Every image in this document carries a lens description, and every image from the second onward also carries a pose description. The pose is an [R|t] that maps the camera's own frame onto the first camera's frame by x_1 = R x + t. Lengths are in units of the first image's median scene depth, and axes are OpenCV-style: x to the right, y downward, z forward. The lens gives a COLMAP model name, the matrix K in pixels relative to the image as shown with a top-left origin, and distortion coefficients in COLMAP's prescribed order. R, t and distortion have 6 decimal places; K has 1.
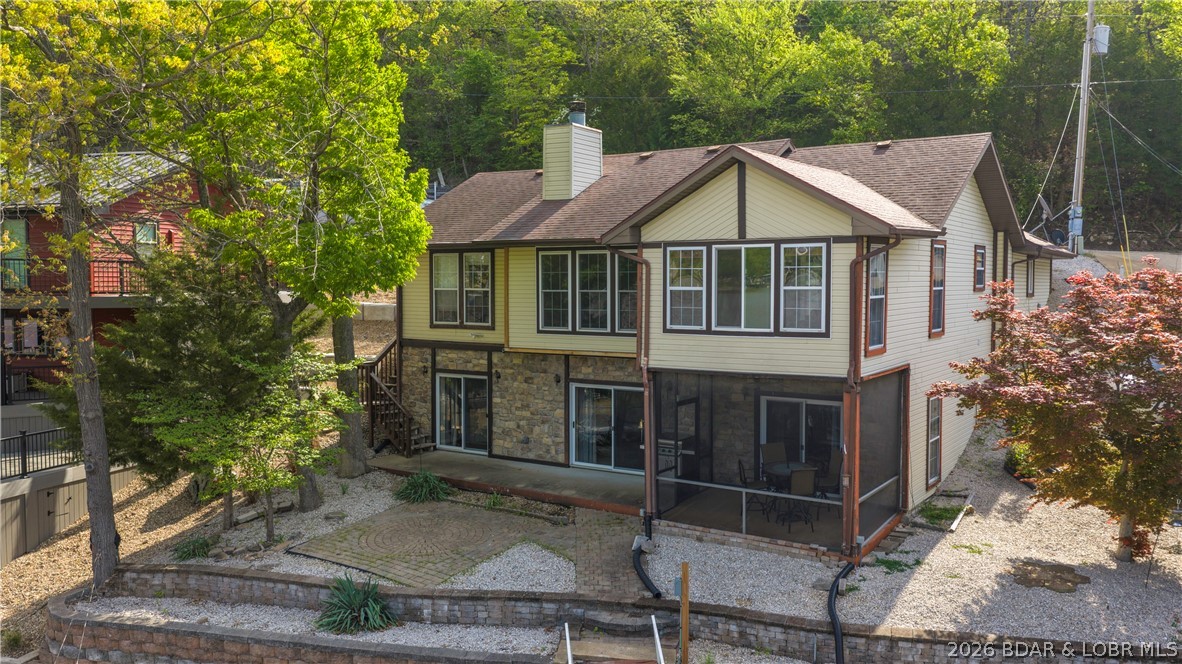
lens RADIAL K [[972.7, 0, 591.0], [0, 972.7, 332.0], [0, 0, 1]] dist [0.026816, -0.061417]
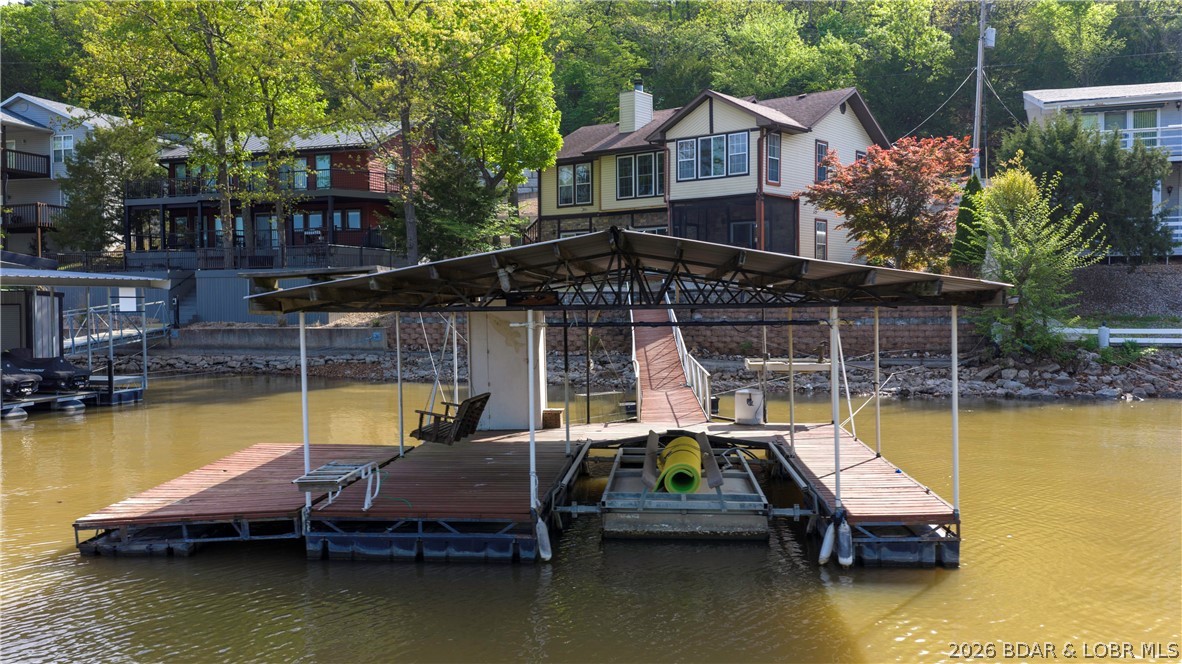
lens RADIAL K [[972.7, 0, 591.0], [0, 972.7, 332.0], [0, 0, 1]] dist [0.026816, -0.061417]
pose [[0.996177, -0.003077, -0.087307, 0.059722], [0.001543, 0.999843, -0.017627, 0.289673], [0.087347, 0.017425, 0.996026, -0.877456]]
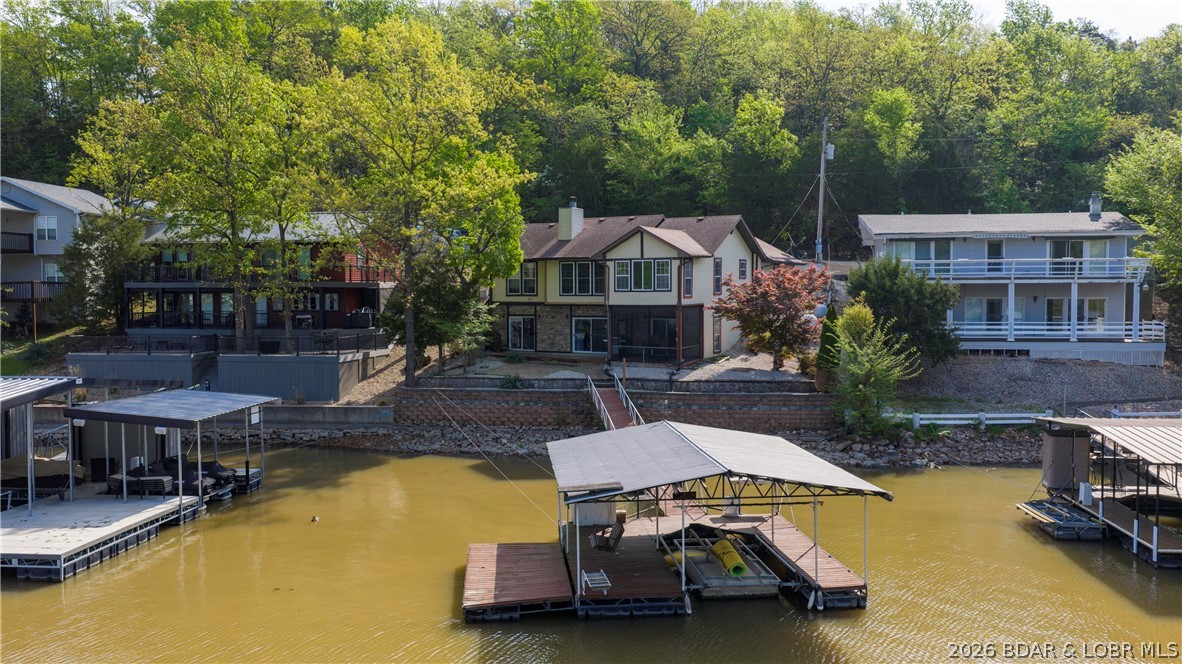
lens RADIAL K [[972.7, 0, 591.0], [0, 972.7, 332.0], [0, 0, 1]] dist [0.026816, -0.061417]
pose [[0.996486, -0.005752, 0.083562, -0.179745], [0.006409, 0.999951, -0.007598, 0.109117], [-0.083514, 0.008107, 0.996474, -1.405382]]
